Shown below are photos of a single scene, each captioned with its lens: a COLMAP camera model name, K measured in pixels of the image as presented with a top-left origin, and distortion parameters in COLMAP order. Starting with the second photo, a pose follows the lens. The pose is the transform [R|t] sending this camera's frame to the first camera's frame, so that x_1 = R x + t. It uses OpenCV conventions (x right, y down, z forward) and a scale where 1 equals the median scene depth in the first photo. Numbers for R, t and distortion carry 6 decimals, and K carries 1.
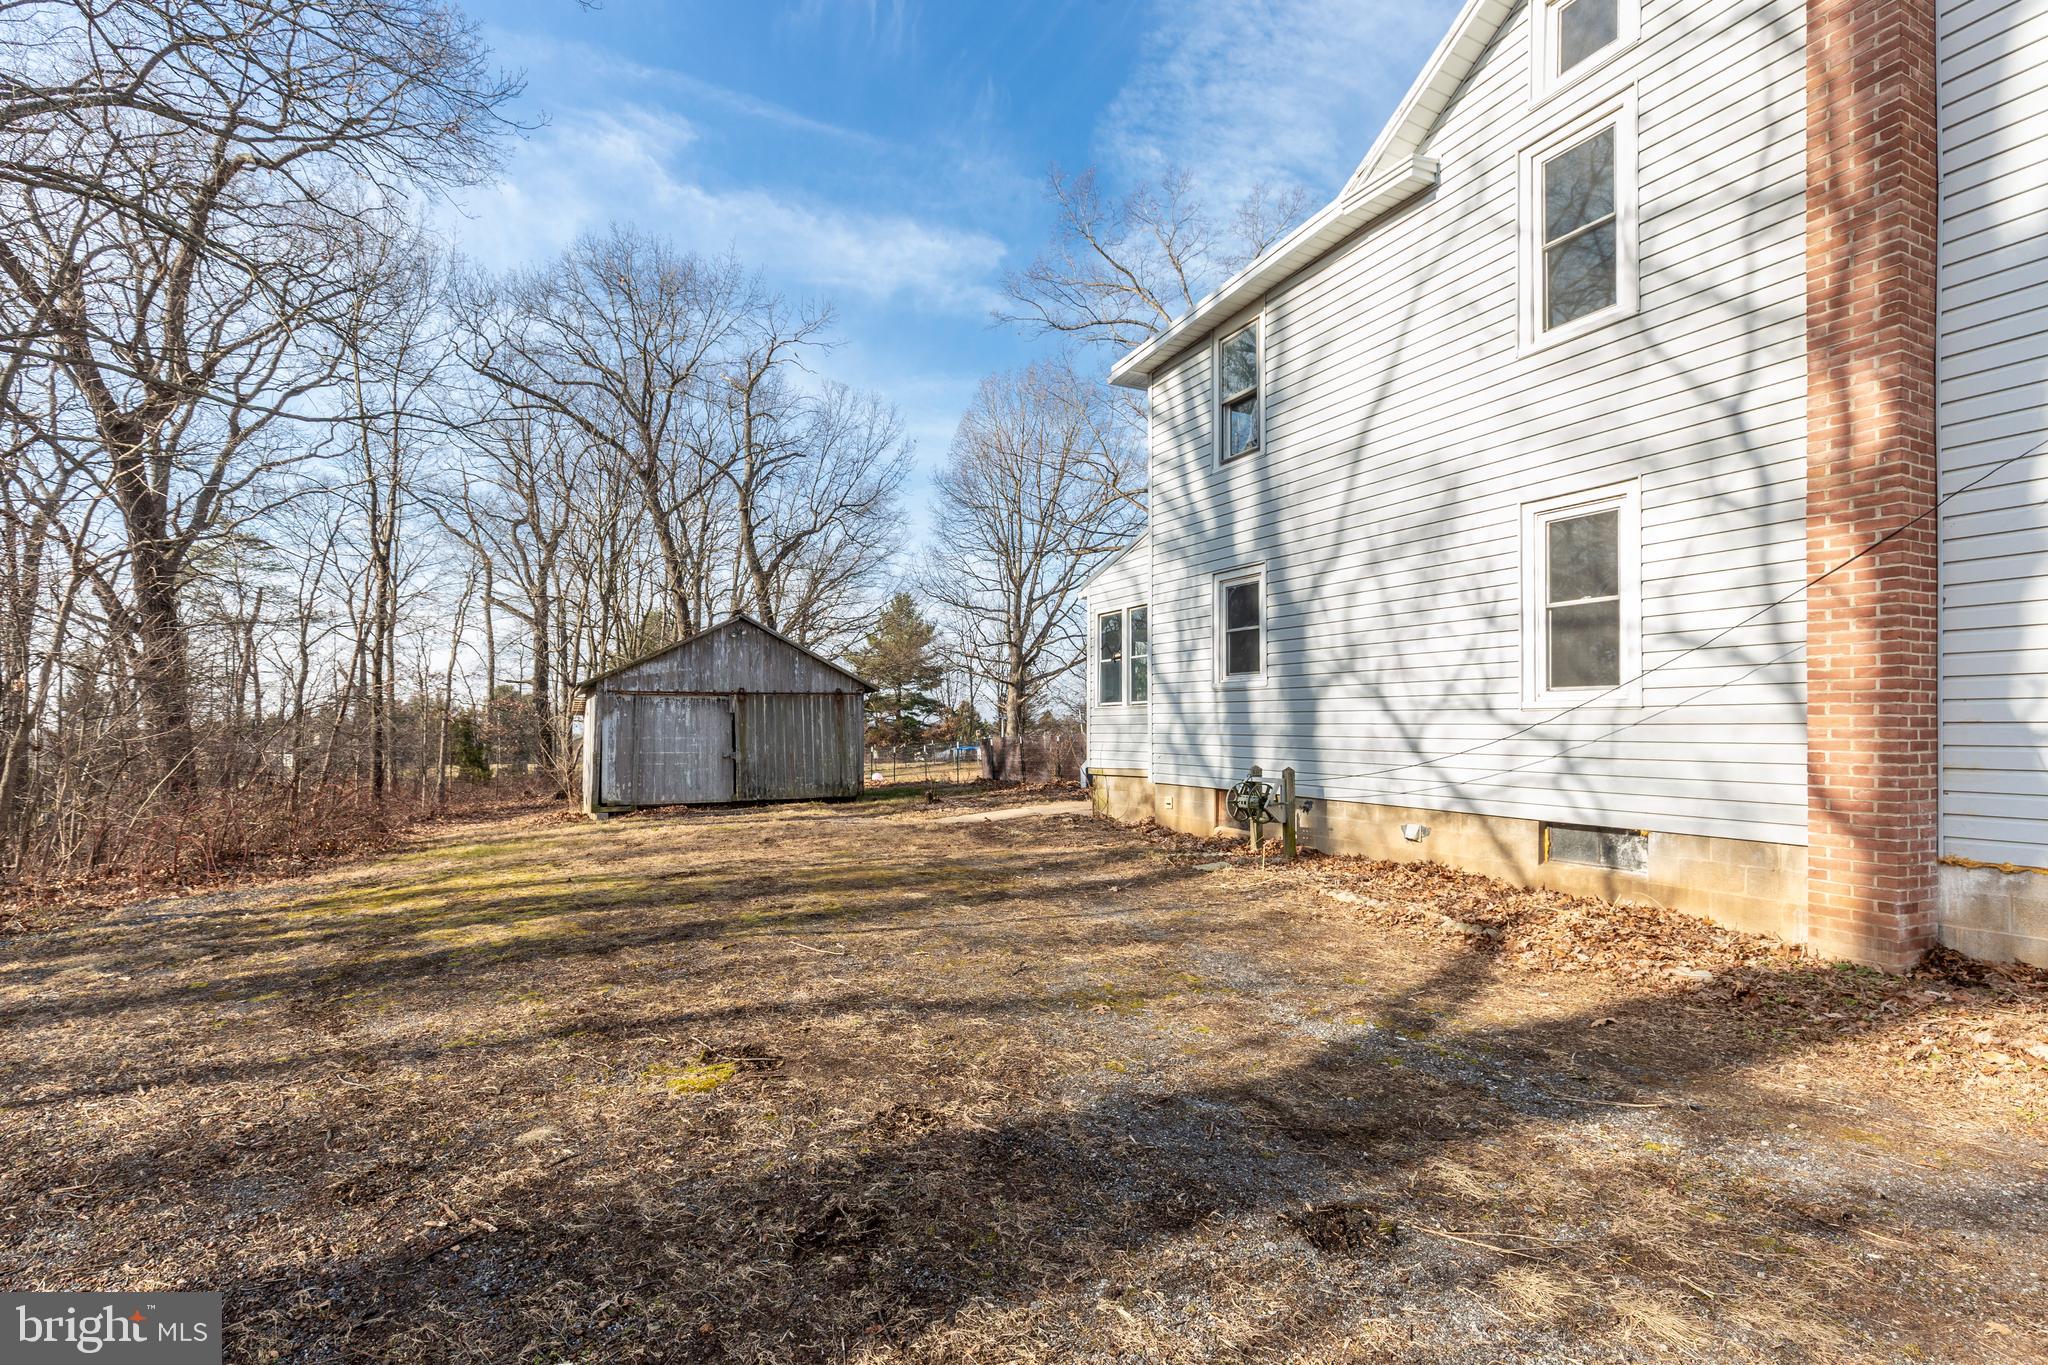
lens RADIAL K [[998.4, 0, 1029.8], [0, 998.4, 719.6], [0, 0, 1]] dist [0.004527, -0.000178]
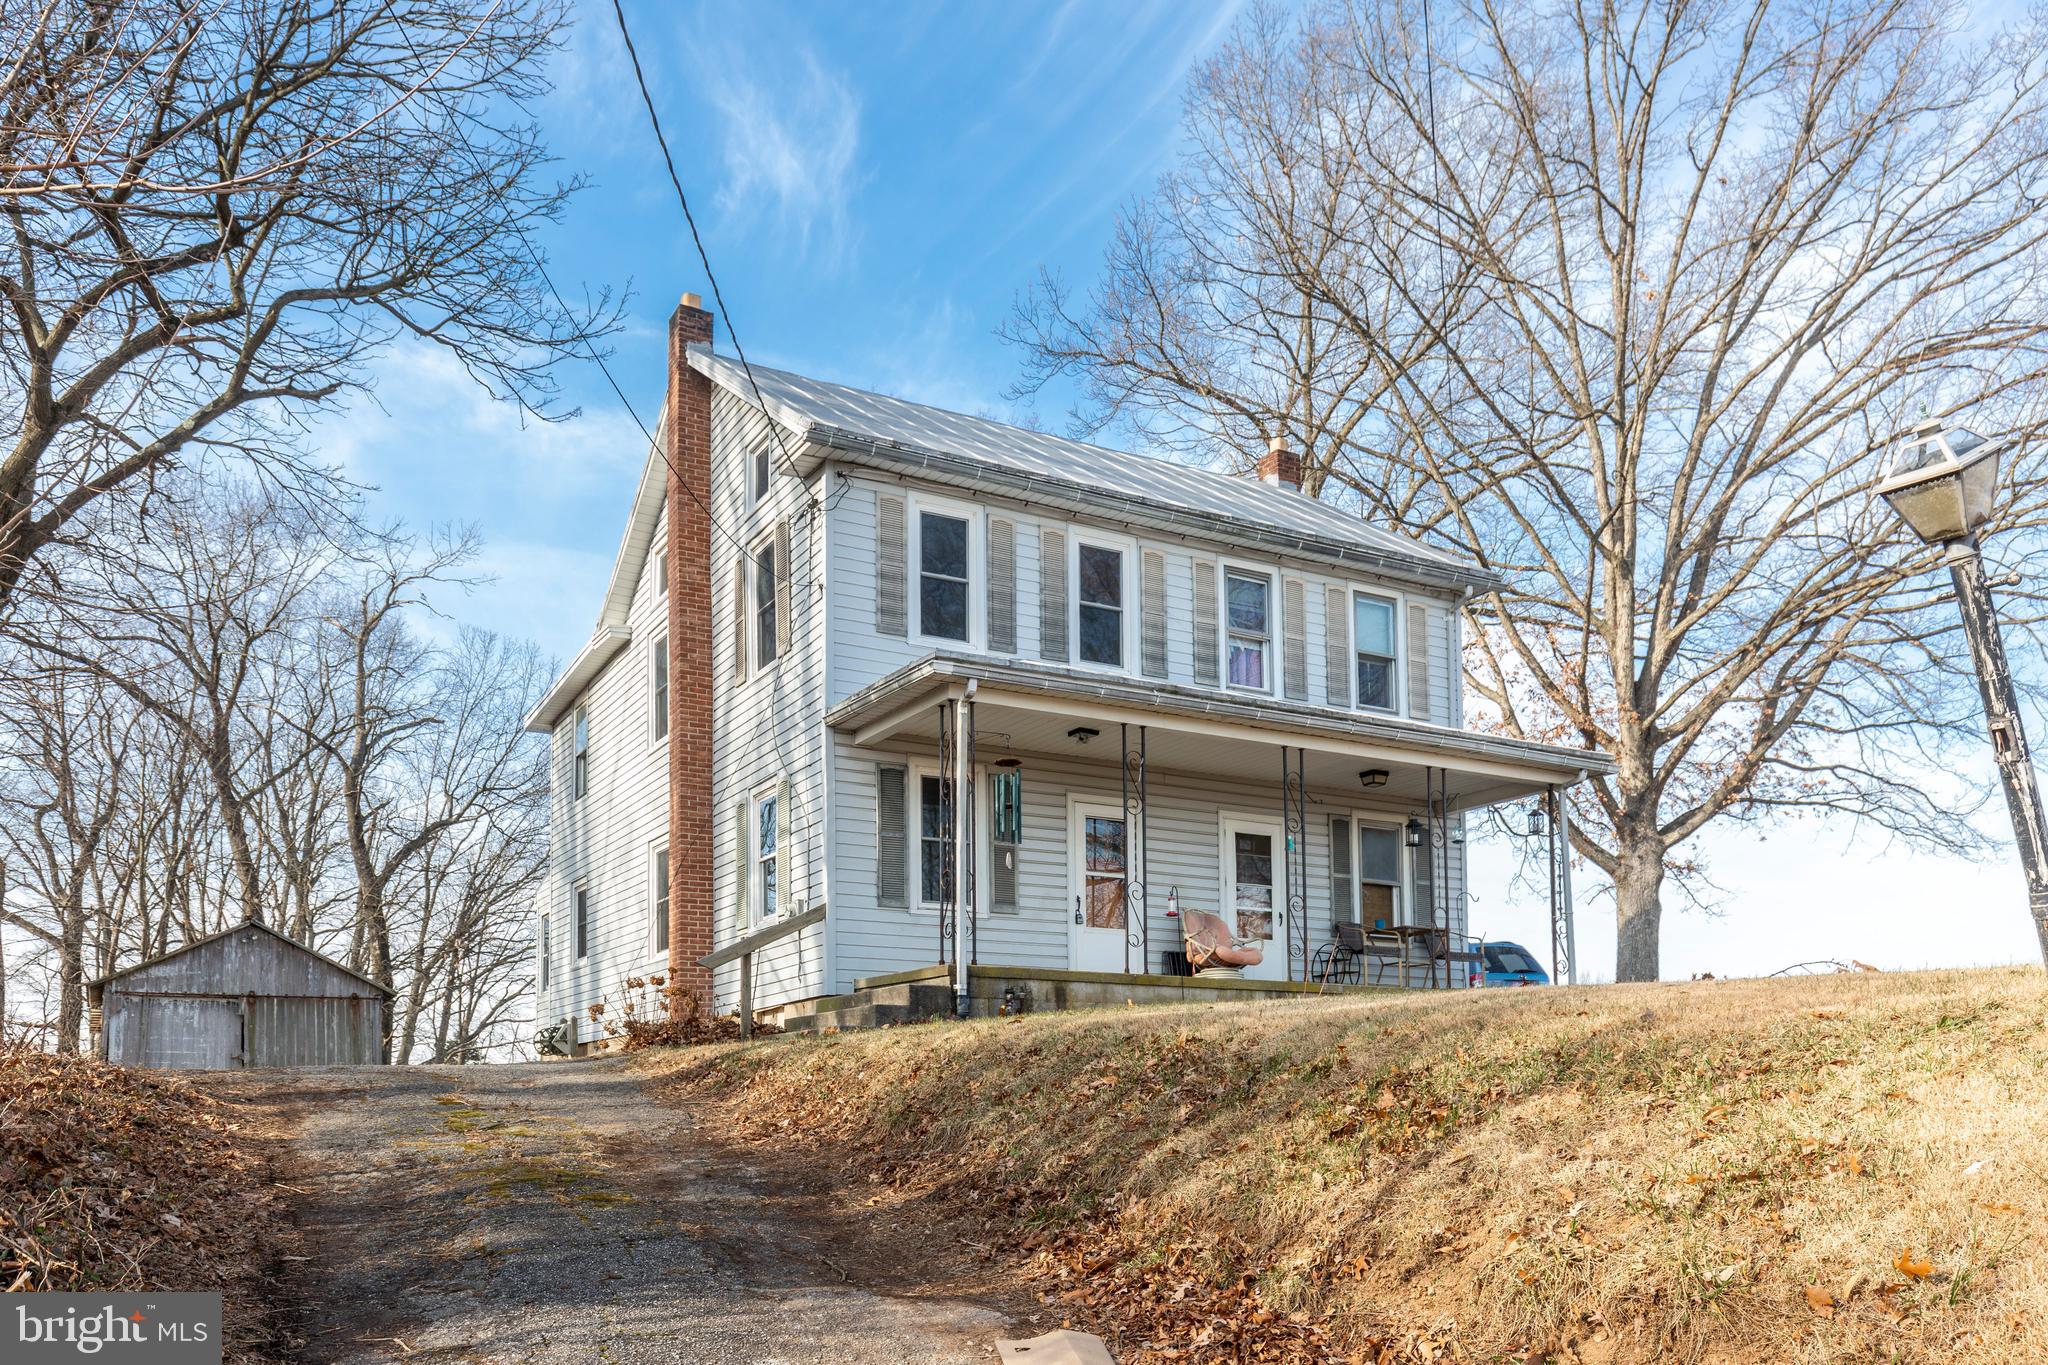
lens RADIAL K [[1671.3, 0, 1029.2], [0, 1671.3, 1004.2], [0, 0, 1]] dist [0.002945, 0.001957]
pose [[0.998201, -0.006485, 0.059600, 0.186818], [0.010511, 0.997664, -0.067493, 0.048612], [-0.059023, 0.067998, 0.995938, -0.350432]]
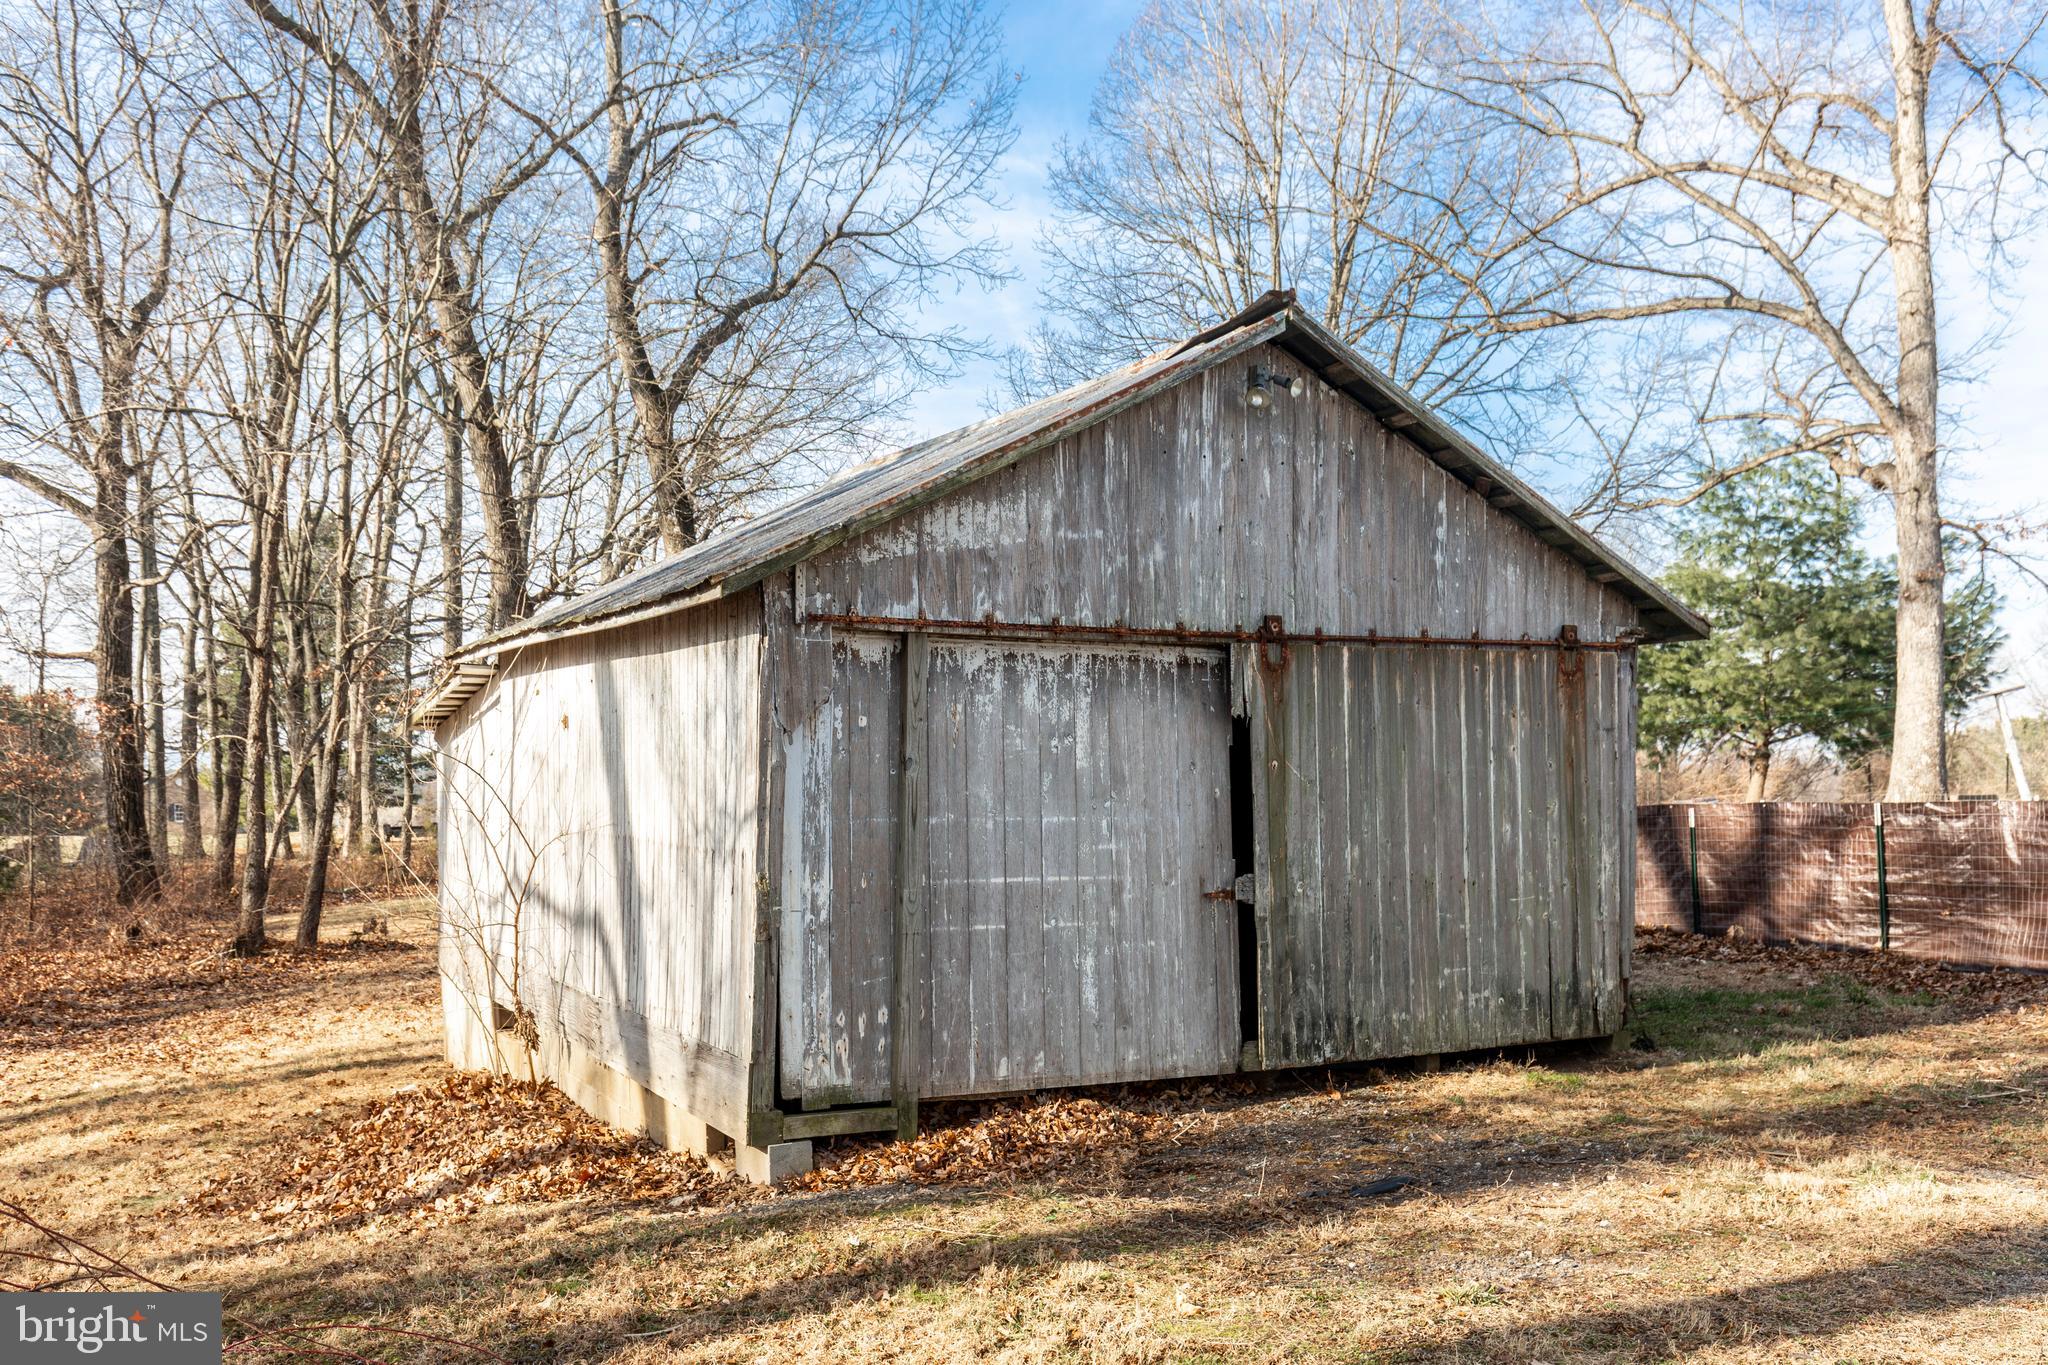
lens RADIAL K [[1950.5, 0, 1024.3], [0, 1950.5, 823.6], [0, 0, 1]] dist [0.001840, -0.000167]
pose [[0.999900, 0.000772, 0.014103, -0.161349], [-0.001293, 0.999314, 0.037008, 0.000900], [-0.014064, -0.037022, 0.999215, 0.233327]]
